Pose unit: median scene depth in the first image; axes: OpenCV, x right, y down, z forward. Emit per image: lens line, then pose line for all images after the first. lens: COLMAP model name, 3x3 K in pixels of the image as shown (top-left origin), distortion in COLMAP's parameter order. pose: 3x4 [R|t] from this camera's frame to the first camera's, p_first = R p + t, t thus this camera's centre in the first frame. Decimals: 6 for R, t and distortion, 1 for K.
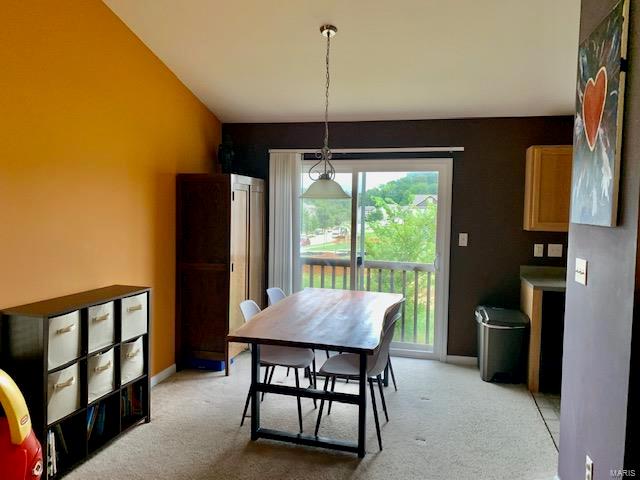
lens RADIAL K [[486.2, 0, 317.6], [0, 486.2, 235.9], [0, 0, 1]] dist [0.054375, -0.000973]
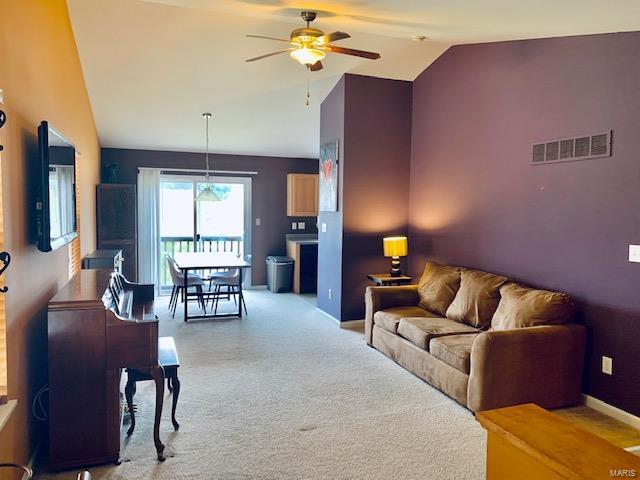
lens RADIAL K [[486.2, 0, 317.6], [0, 486.2, 235.9], [0, 0, 1]] dist [0.054375, -0.000973]
pose [[0.837505, -0.041014, 0.544889, -0.544506], [0.034134, 0.999158, 0.022742, 0.028127], [-0.545363, -0.000447, 0.838200, -0.698057]]
